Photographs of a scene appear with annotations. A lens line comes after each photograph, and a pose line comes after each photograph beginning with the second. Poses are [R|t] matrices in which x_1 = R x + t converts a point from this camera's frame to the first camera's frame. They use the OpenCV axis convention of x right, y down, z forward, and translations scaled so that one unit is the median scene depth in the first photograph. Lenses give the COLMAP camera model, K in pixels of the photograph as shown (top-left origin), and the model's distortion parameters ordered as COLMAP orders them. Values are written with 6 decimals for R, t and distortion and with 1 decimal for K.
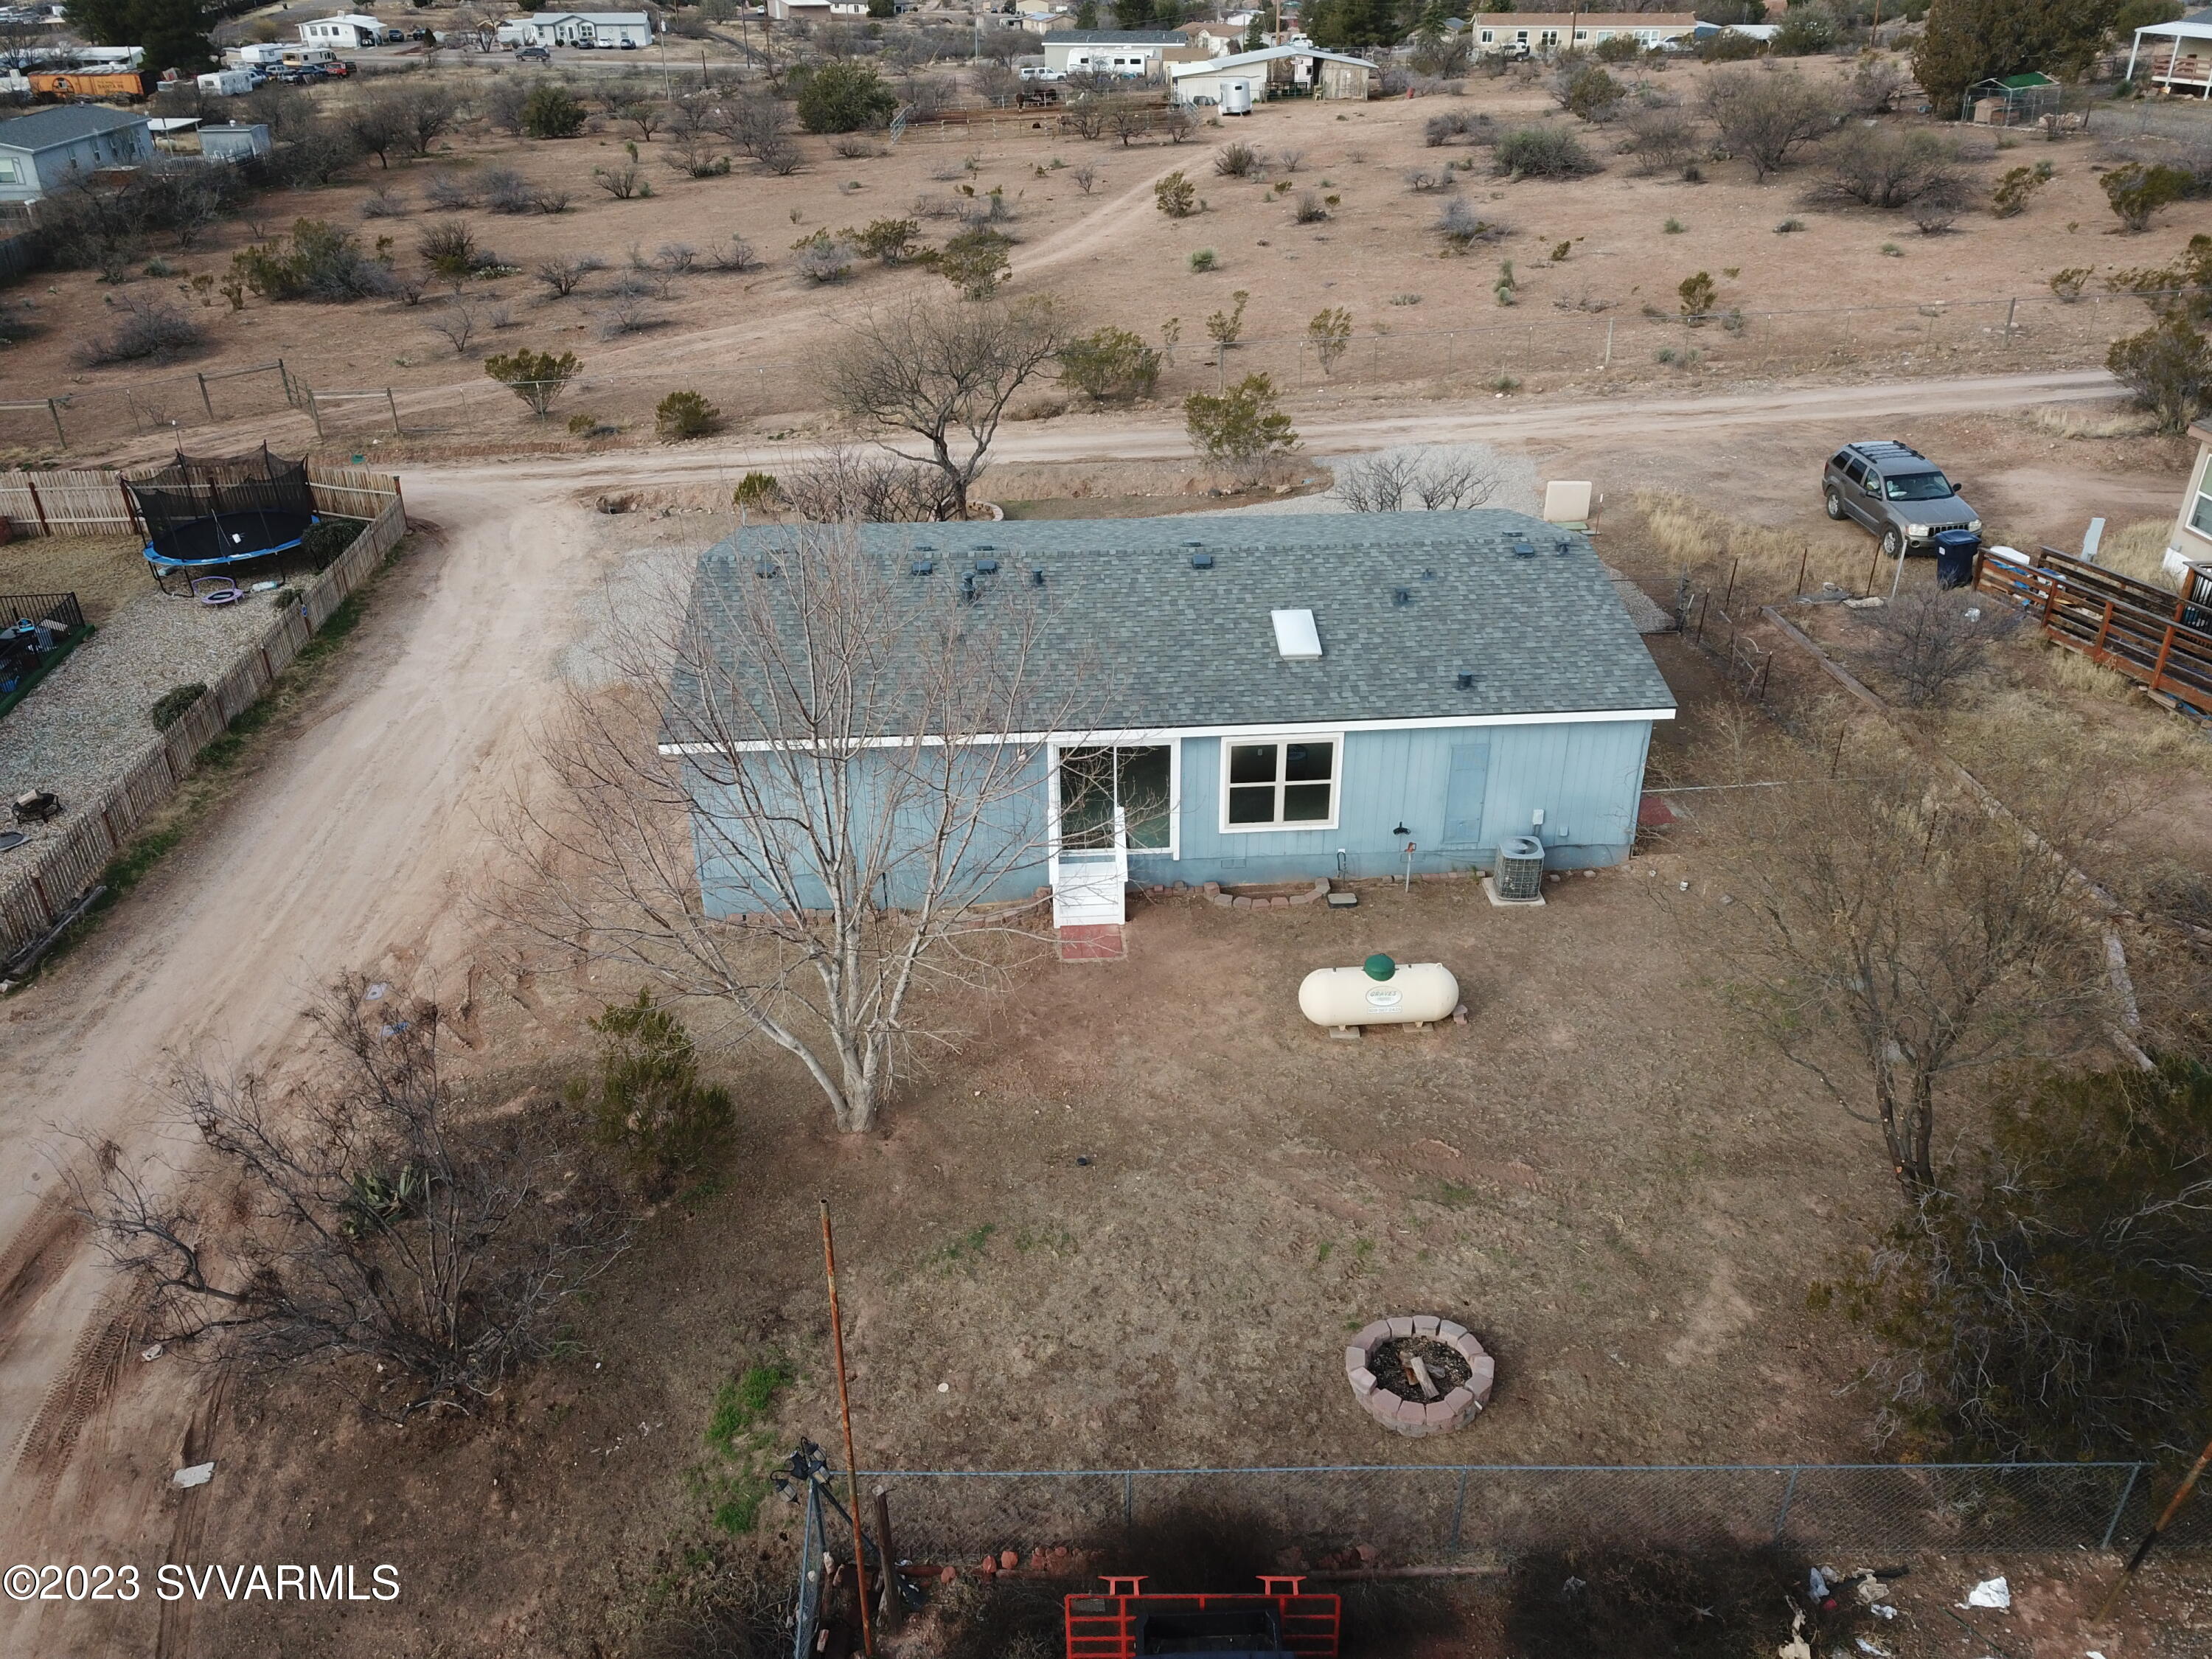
lens RADIAL K [[1692.7, 0, 1121.8], [0, 1692.7, 831.3], [0, 0, 1]] dist [0.005378, 0.000655]
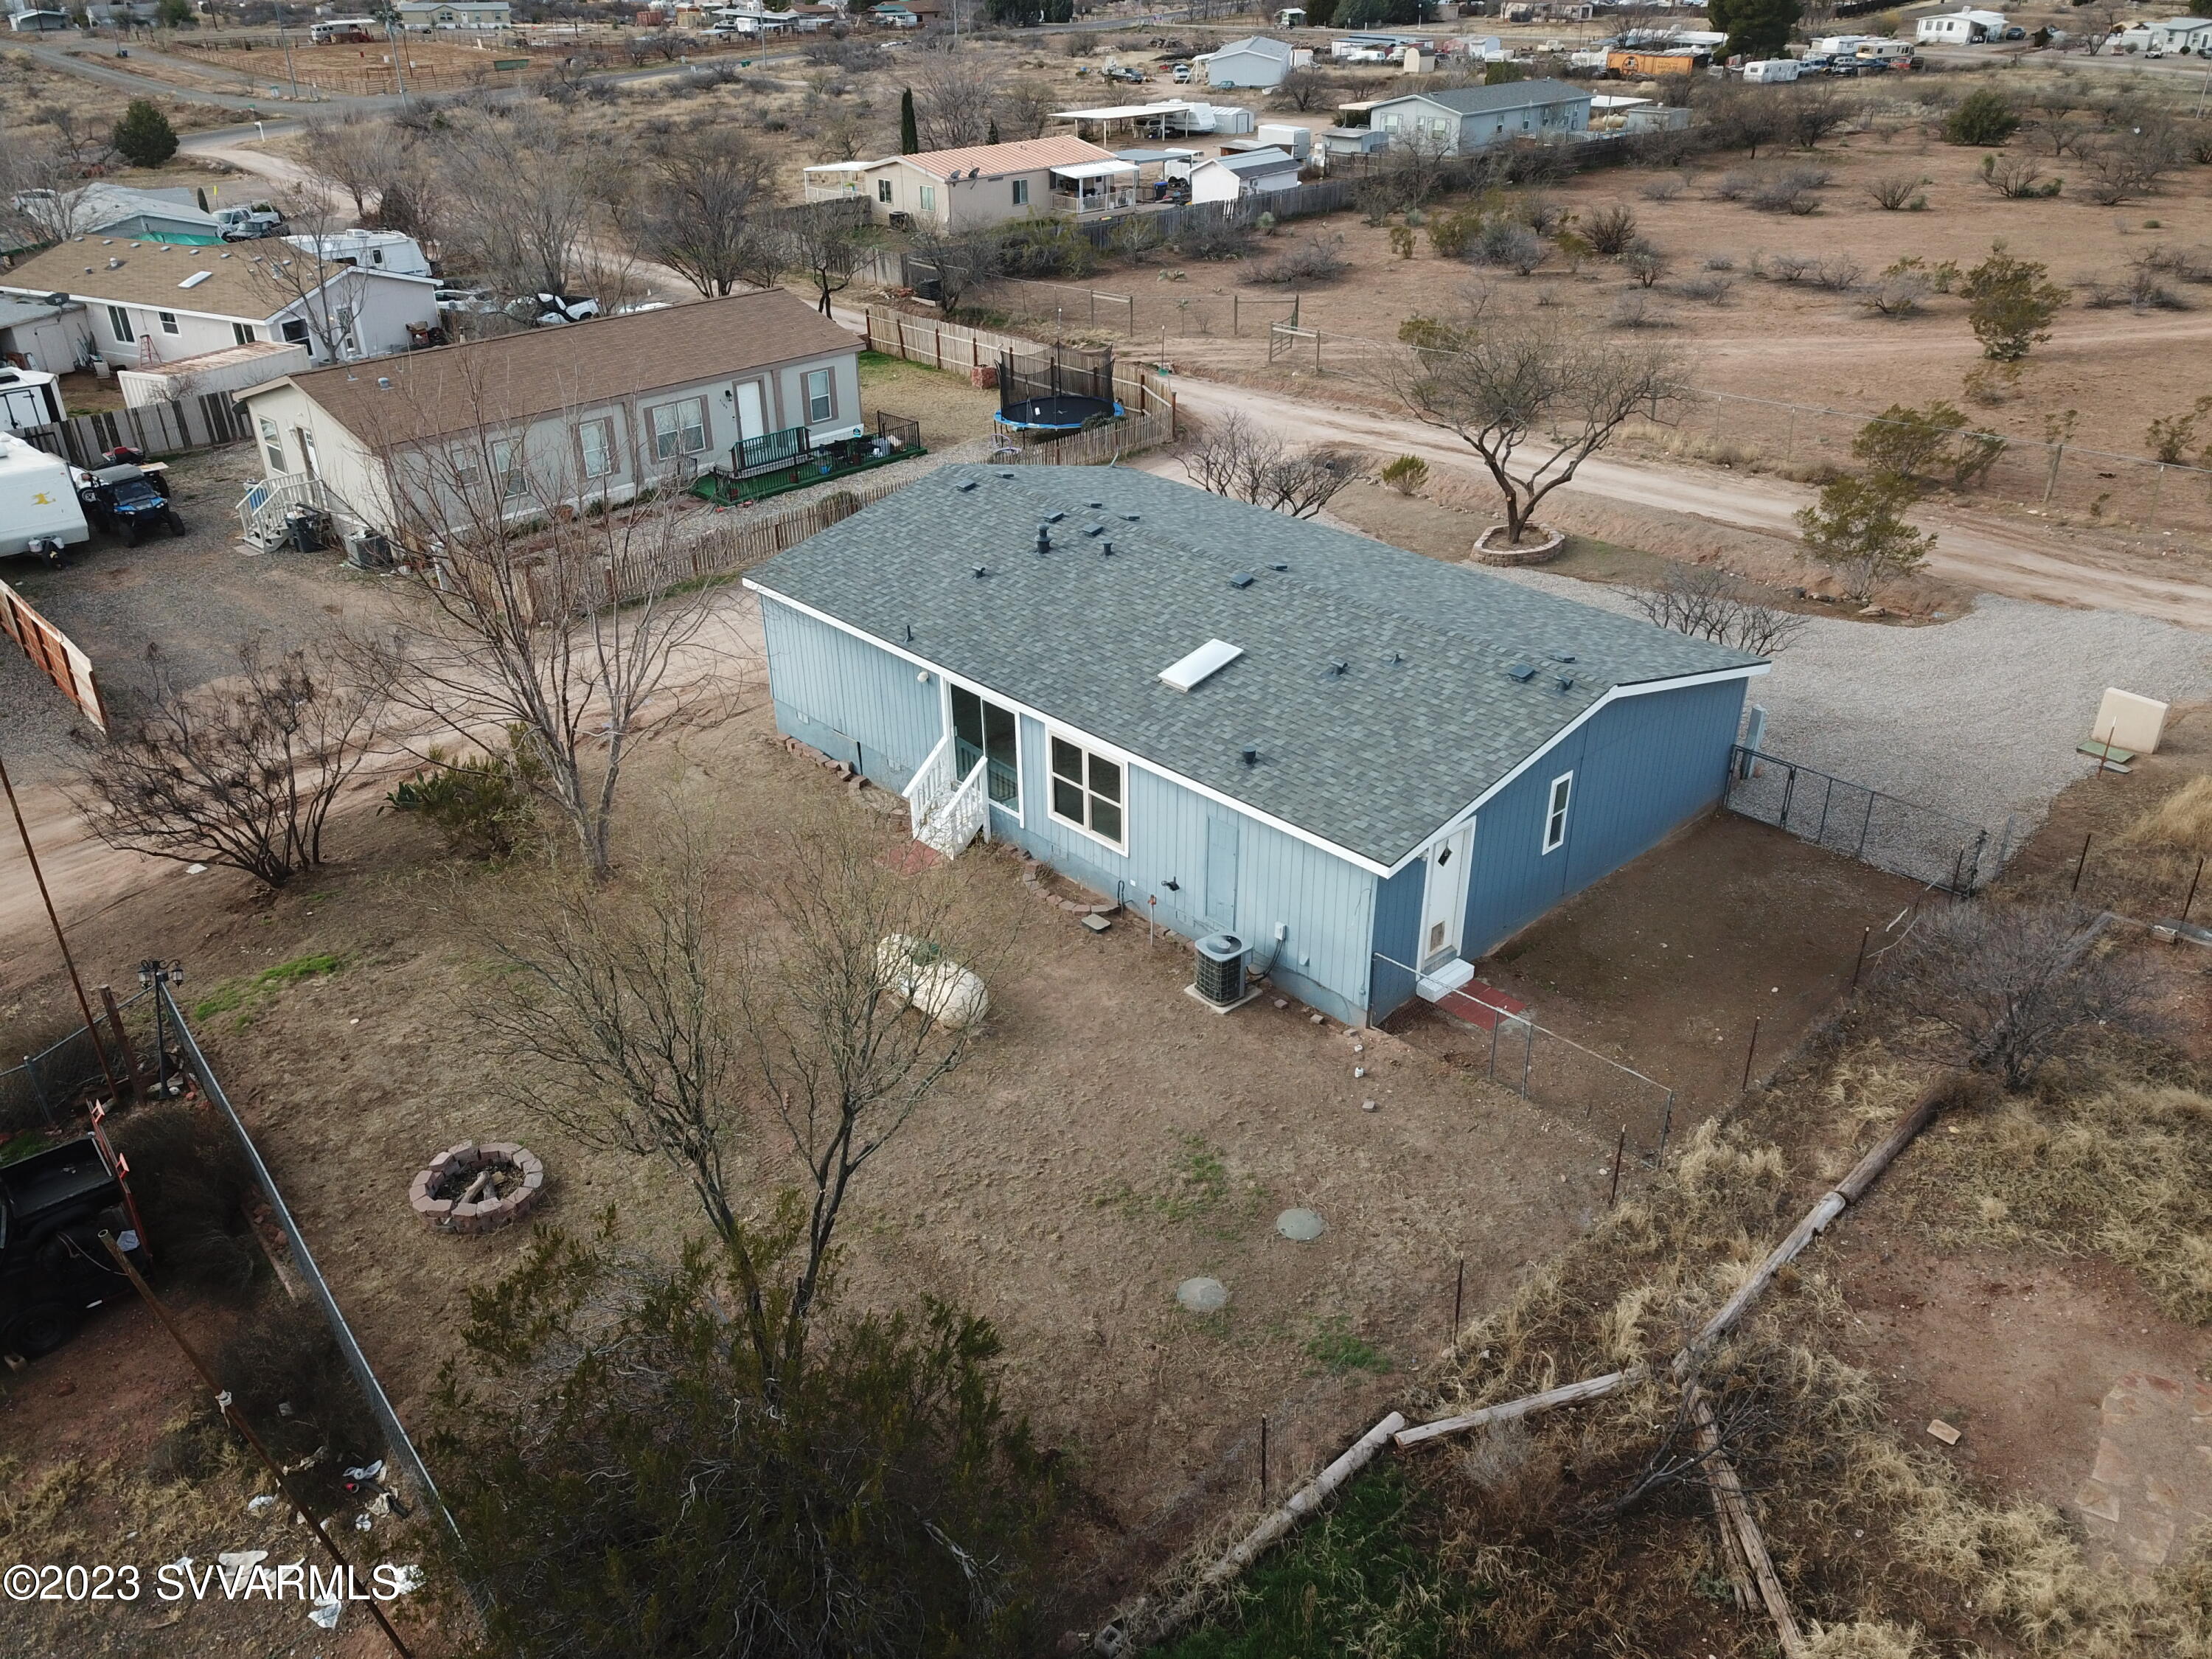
lens RADIAL K [[1692.7, 0, 1121.8], [0, 1692.7, 831.3], [0, 0, 1]] dist [0.005378, 0.000655]
pose [[0.630209, 0.367243, -0.684083, 0.505882], [-0.365103, 0.917747, 0.156333, -0.107297], [0.685227, 0.151238, 0.712454, 0.192946]]
